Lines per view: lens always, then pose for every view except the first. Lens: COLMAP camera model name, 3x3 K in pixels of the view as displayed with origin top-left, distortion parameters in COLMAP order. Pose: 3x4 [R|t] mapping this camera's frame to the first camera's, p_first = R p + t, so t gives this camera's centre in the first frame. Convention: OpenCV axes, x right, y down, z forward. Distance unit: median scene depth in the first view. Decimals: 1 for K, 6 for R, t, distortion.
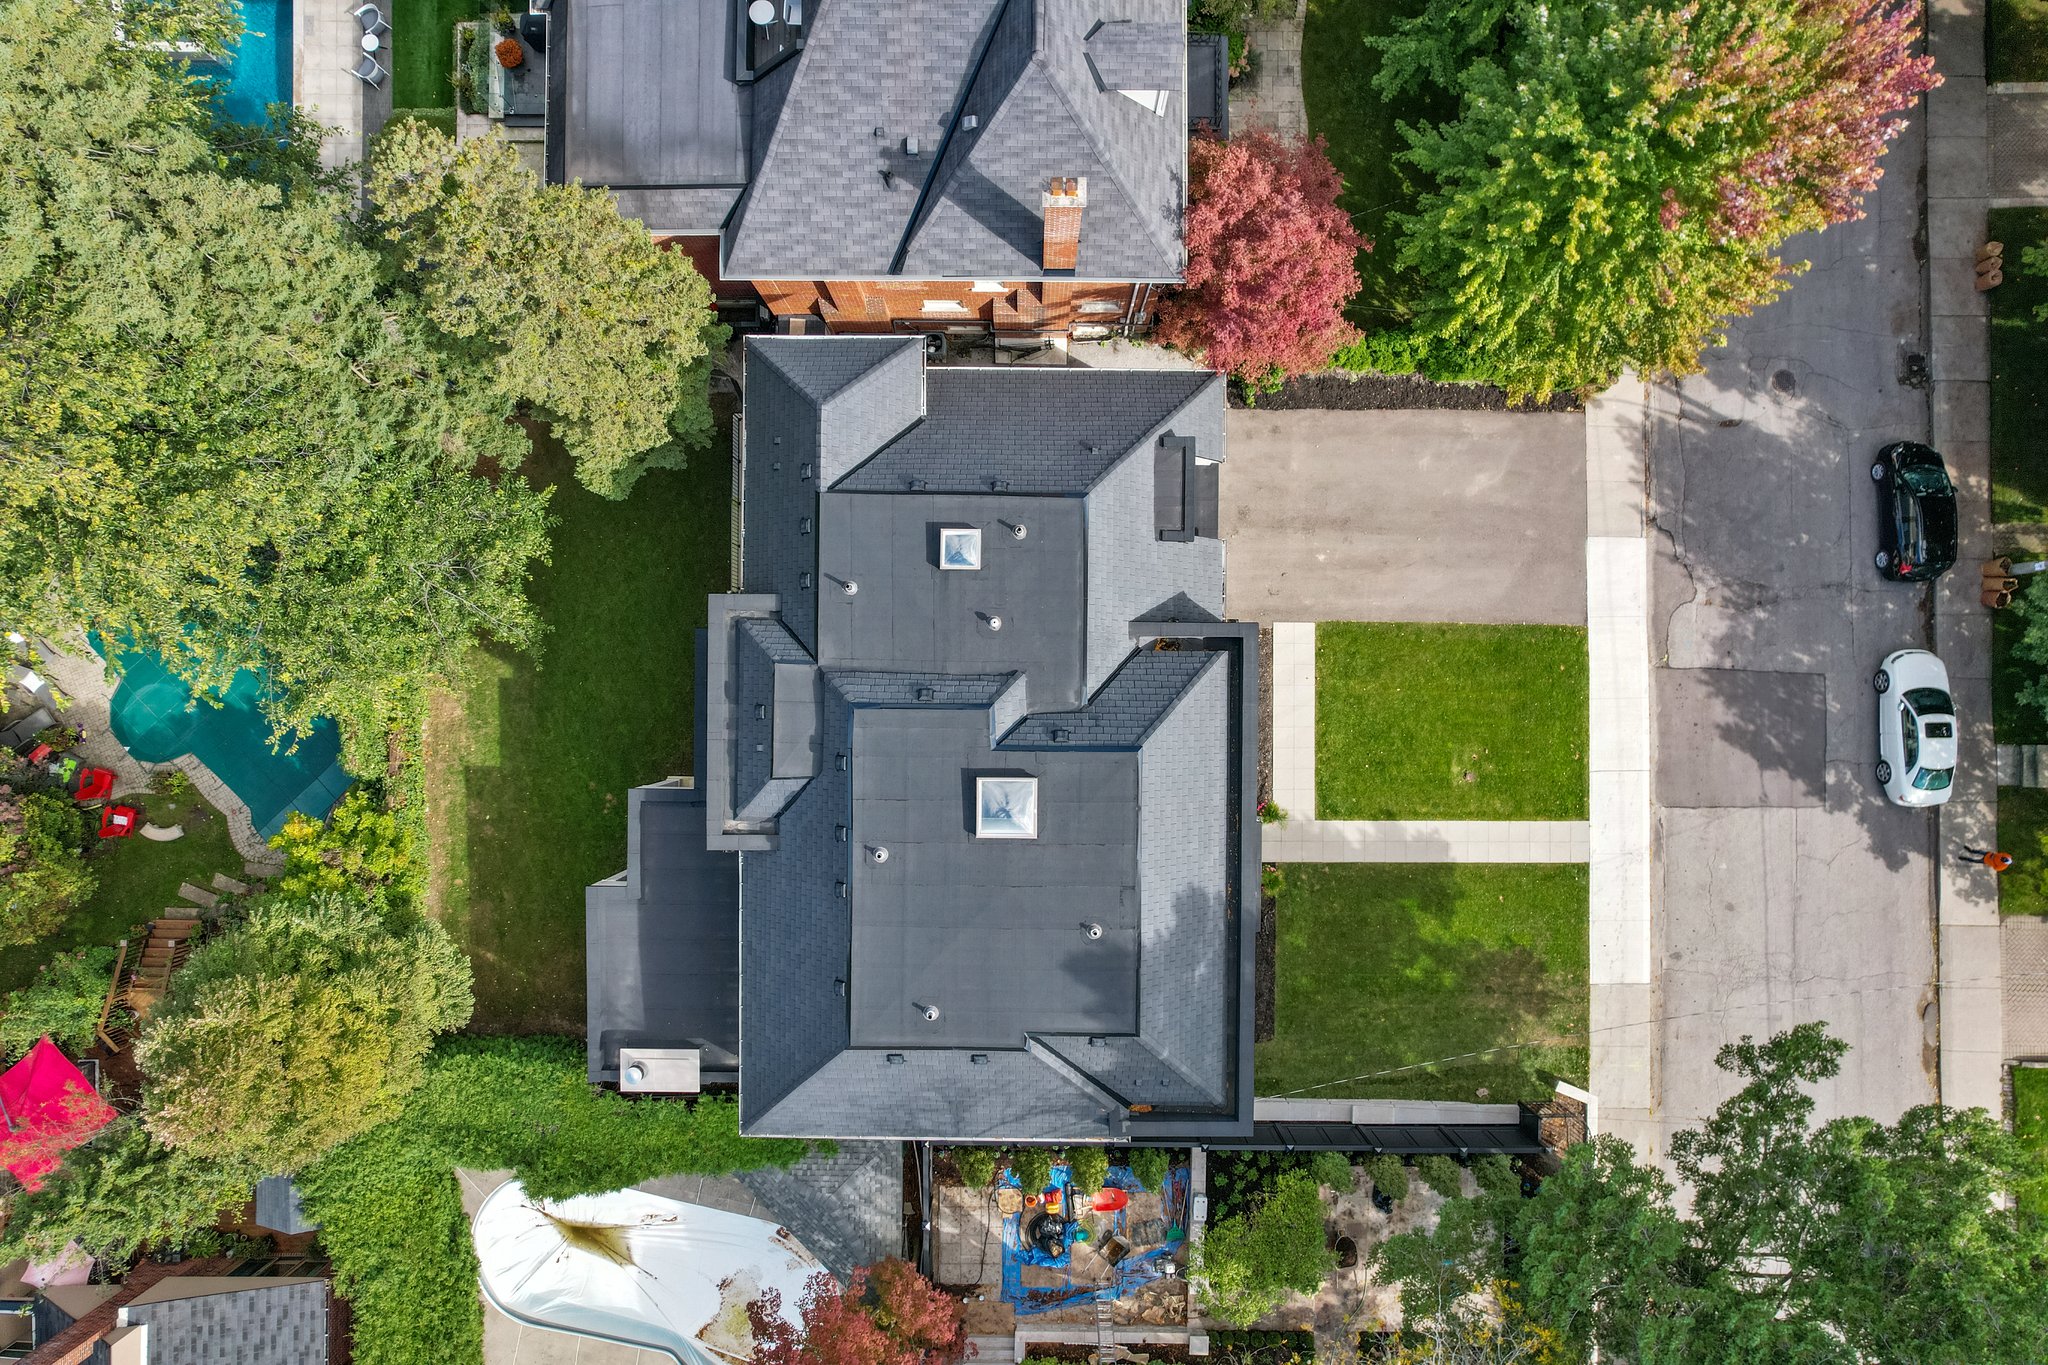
lens RADIAL K [[1320.6, 0, 1016.8], [0, 1320.6, 688.2], [0, 0, 1]] dist [-0.076017, 0.063420]
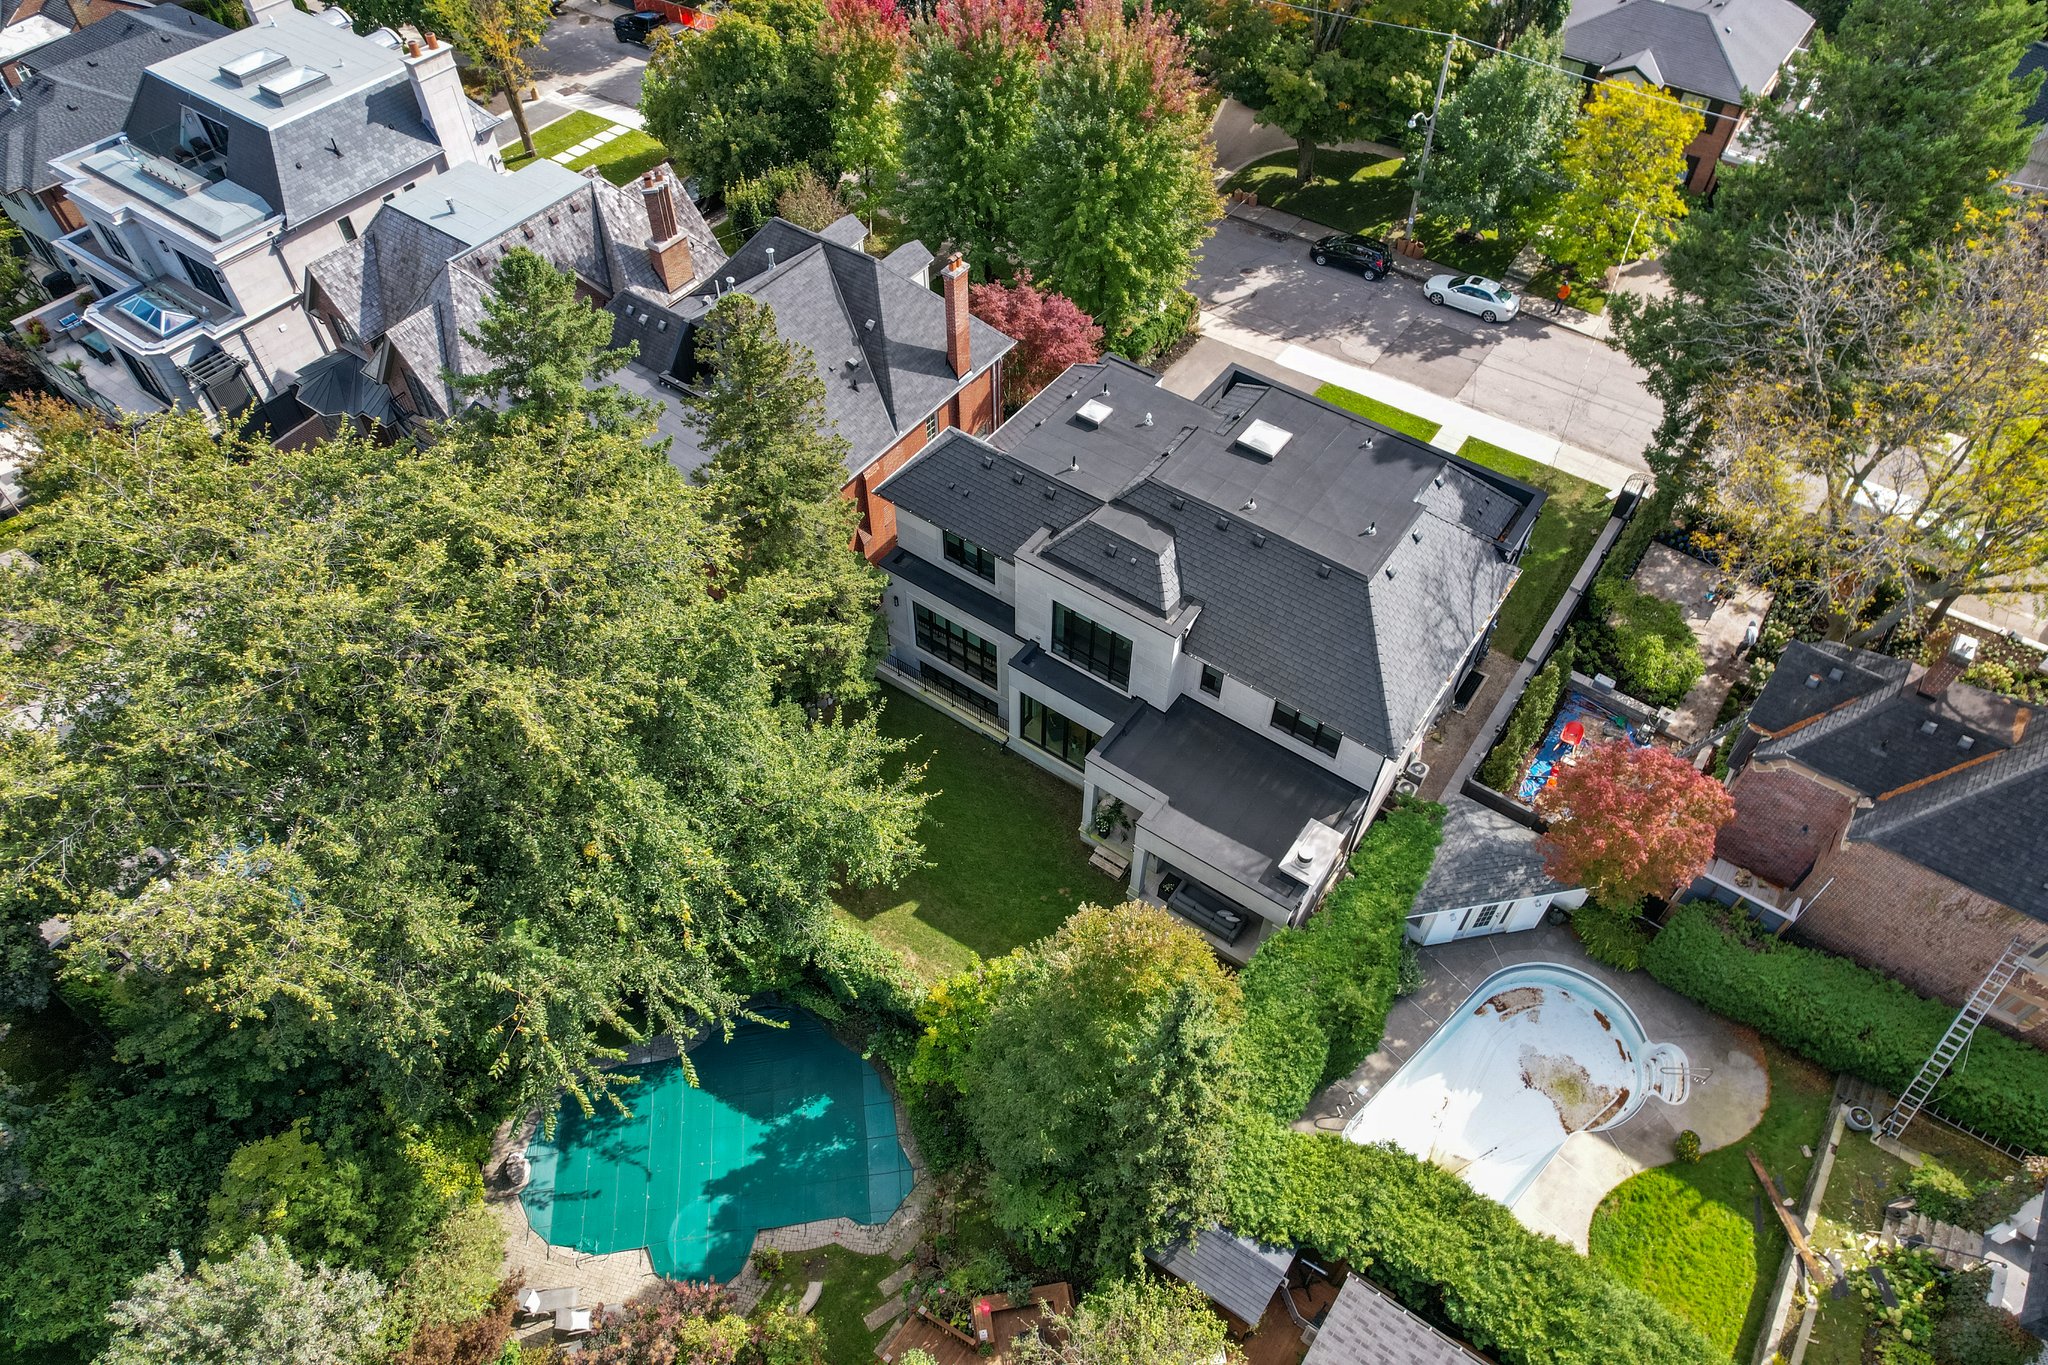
lens RADIAL K [[1320.6, 0, 1016.8], [0, 1320.6, 688.2], [0, 0, 1]] dist [-0.076017, 0.063420]
pose [[0.577586, -0.623491, 0.526928, -0.851763], [0.816329, 0.440842, -0.373181, 0.409779], [0.000383, 0.645691, 0.763599, 0.050152]]
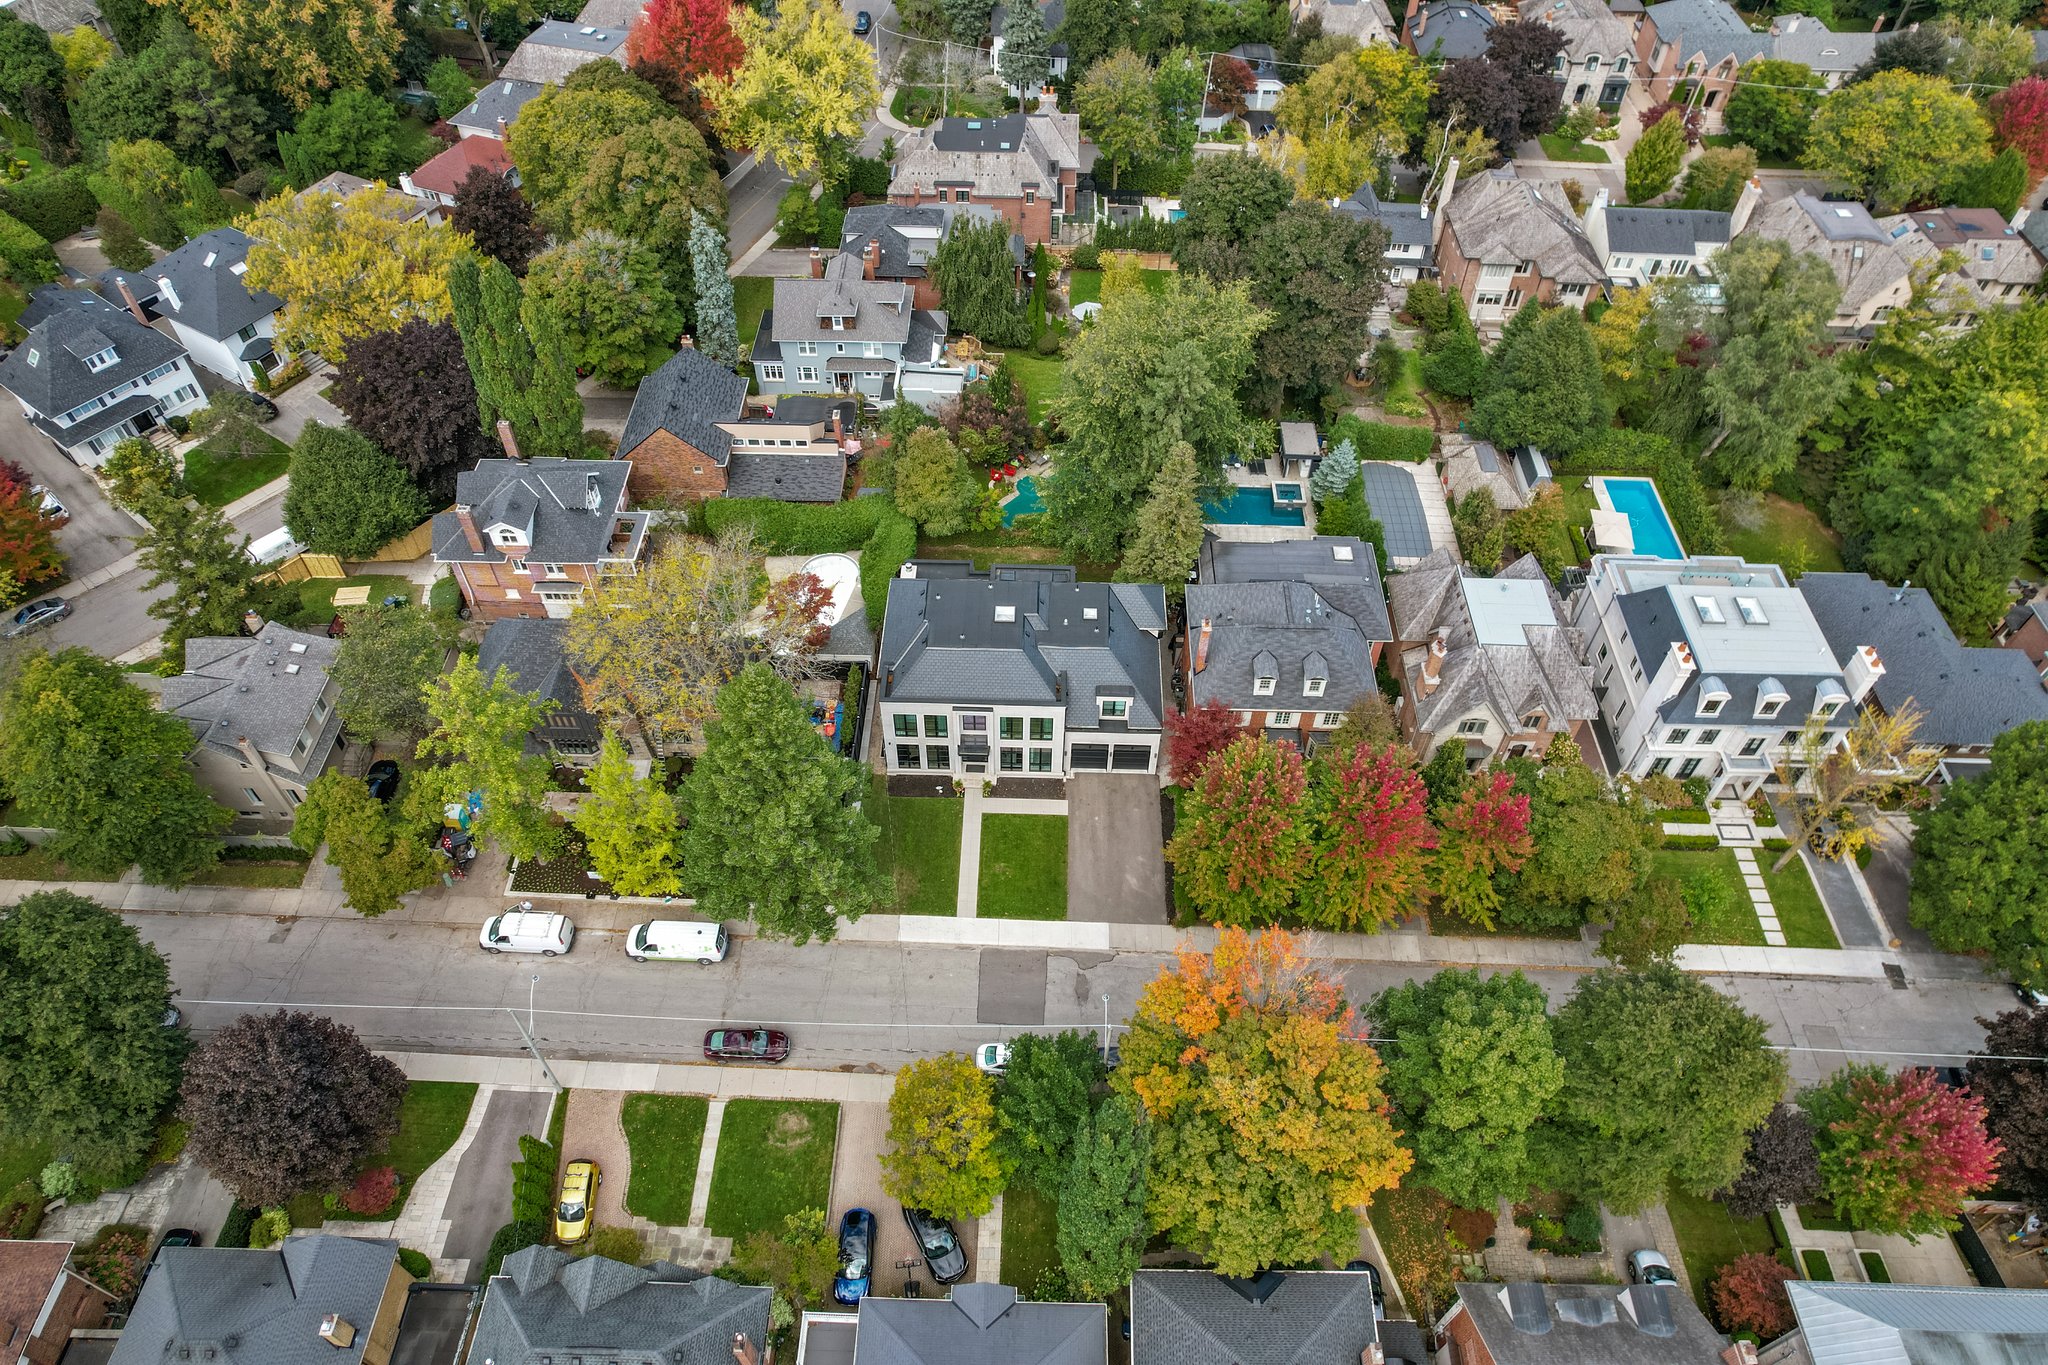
lens RADIAL K [[1306.7, 0, 1025.1], [0, 1306.7, 687.1], [0, 0, 1]] dist [-0.075377, 0.067241]
pose [[-0.018306, 0.758311, -0.651636, 1.611557], [-0.999730, -0.023233, 0.001048, 0.028709], [-0.014345, 0.651479, 0.758531, -0.909329]]
